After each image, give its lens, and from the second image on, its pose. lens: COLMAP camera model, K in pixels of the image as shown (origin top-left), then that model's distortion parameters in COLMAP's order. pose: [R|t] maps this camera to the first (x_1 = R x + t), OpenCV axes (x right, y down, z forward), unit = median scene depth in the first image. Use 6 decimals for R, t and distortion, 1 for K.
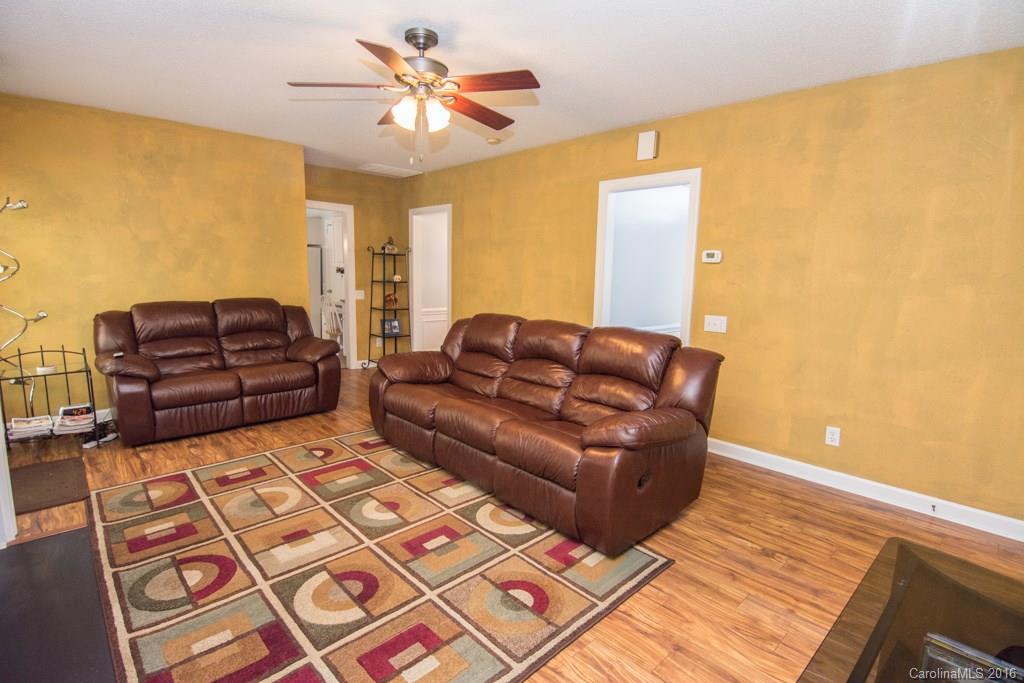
lens RADIAL K [[498.6, 0, 512.0], [0, 498.6, 341.5], [0, 0, 1]] dist [-0.000747, -0.000052]
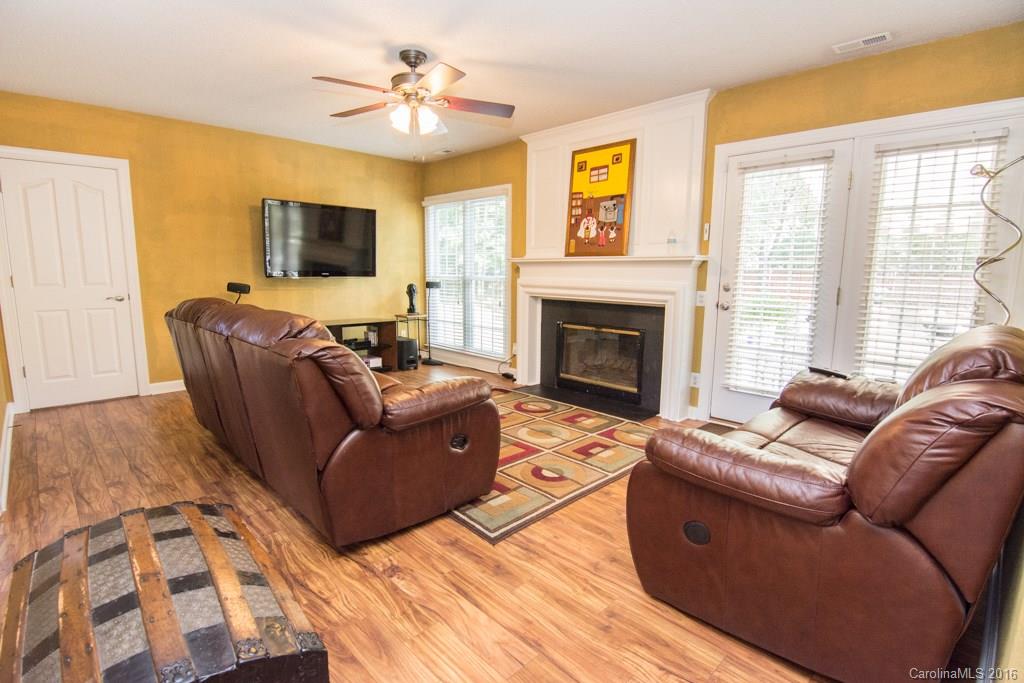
lens RADIAL K [[498.6, 0, 512.0], [0, 498.6, 341.5], [0, 0, 1]] dist [-0.000747, -0.000052]
pose [[-0.999564, -0.022228, -0.019424, -0.397284], [-0.026876, 0.957452, 0.287339, -0.276594], [0.012211, 0.287736, -0.957632, 2.210043]]
